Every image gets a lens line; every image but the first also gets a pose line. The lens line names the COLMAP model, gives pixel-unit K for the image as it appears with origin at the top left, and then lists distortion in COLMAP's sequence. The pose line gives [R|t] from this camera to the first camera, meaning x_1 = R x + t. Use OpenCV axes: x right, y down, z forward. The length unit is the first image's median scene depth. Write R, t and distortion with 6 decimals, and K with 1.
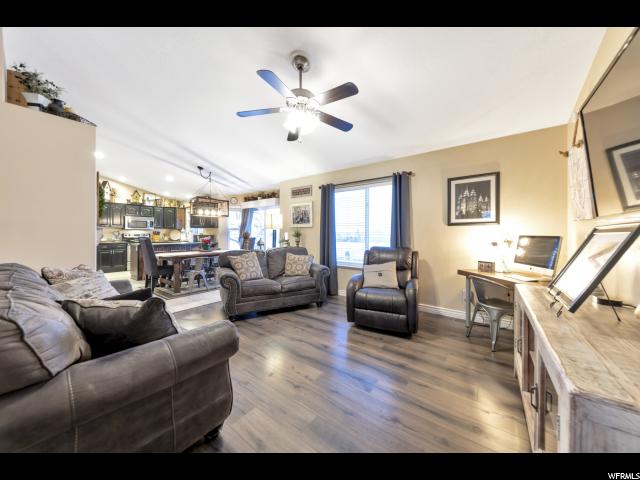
lens RADIAL K [[226.3, 0, 319.5], [0, 226.3, 235.6], [0, 0, 1]] dist [0.003084, -0.000032]
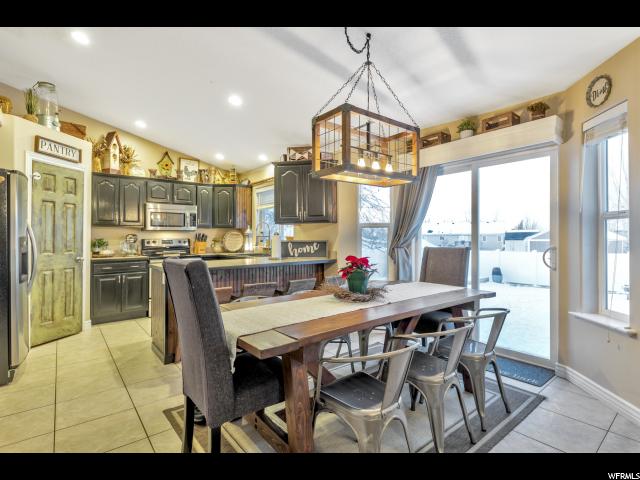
lens RADIAL K [[327.8, 0, 319.3], [0, 327.8, 237.9], [0, 0, 1]] dist [0.003041, 0.000619]
pose [[0.964741, -0.007871, -0.263085, -0.295944], [0.006510, 0.999961, -0.006047, -0.004259], [0.263122, 0.004121, 0.964754, 0.394323]]
